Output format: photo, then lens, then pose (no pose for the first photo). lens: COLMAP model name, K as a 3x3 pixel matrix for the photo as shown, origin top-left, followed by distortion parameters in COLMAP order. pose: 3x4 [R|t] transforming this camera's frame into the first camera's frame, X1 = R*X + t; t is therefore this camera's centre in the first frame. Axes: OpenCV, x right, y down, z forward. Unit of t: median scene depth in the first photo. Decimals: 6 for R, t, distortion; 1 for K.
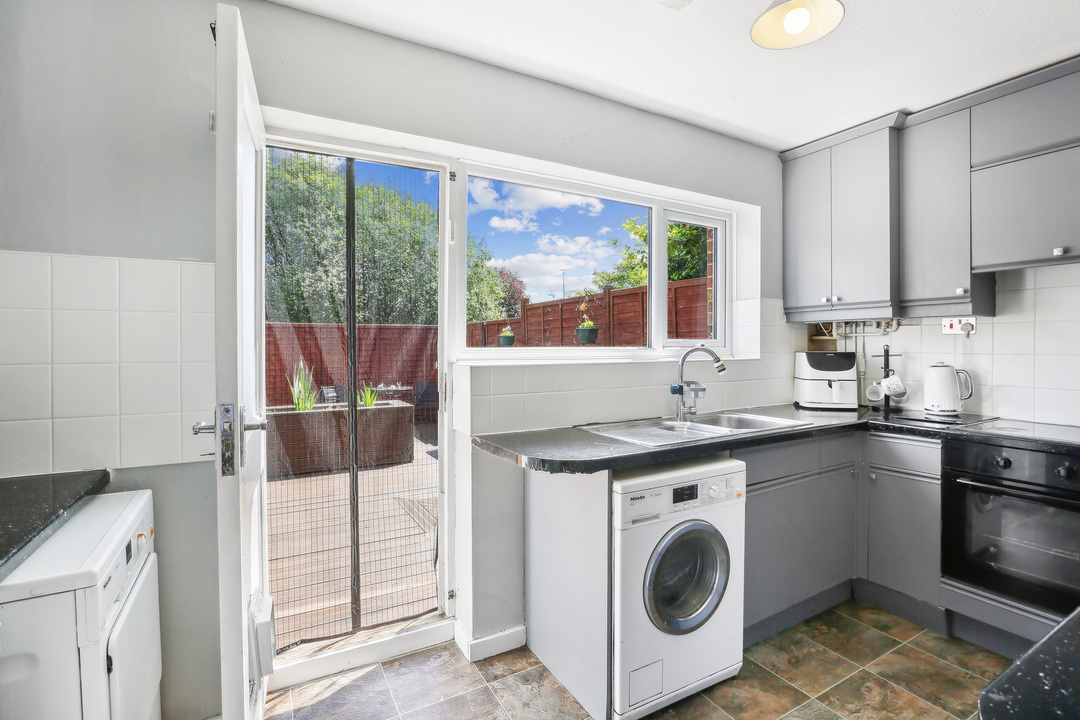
lens RADIAL K [[500.3, 0, 539.3], [0, 500.3, 353.0], [0, 0, 1]] dist [-0.000126, -0.000017]
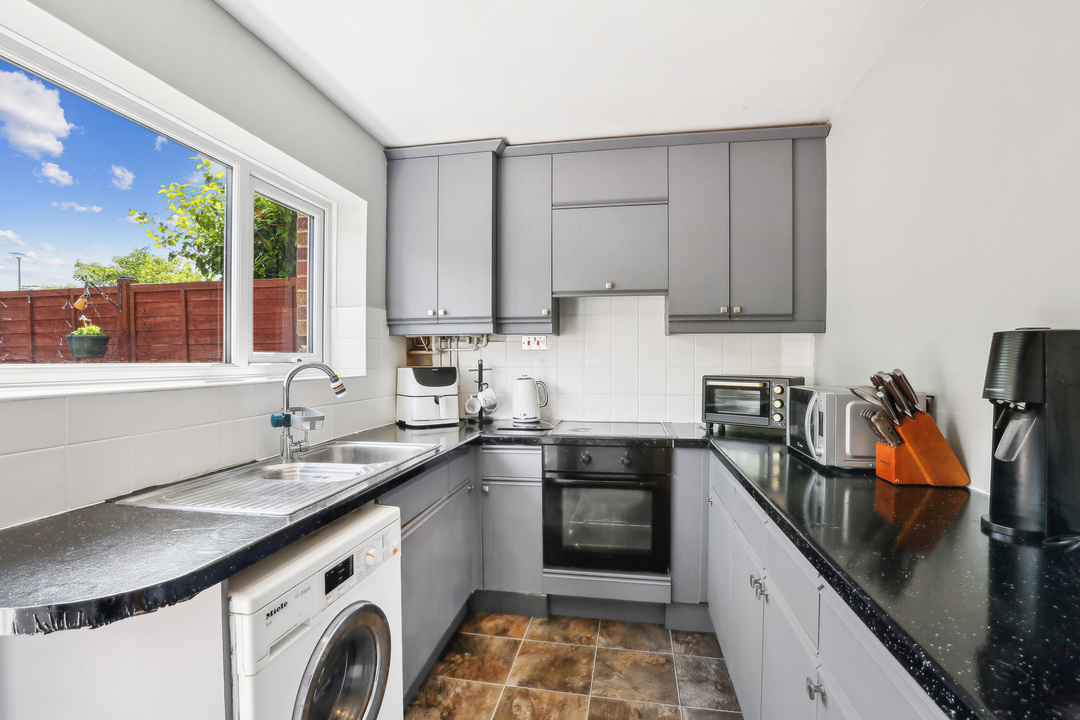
lens RADIAL K [[500.5, 0, 540.5], [0, 500.5, 368.0], [0, 0, 1]] dist [-0.065005, 0.026778]
pose [[0.640161, -0.011906, 0.768149, -0.033595], [0.012712, 0.999907, 0.004904, -0.002132], [-0.768136, 0.006626, 0.640253, 0.246534]]
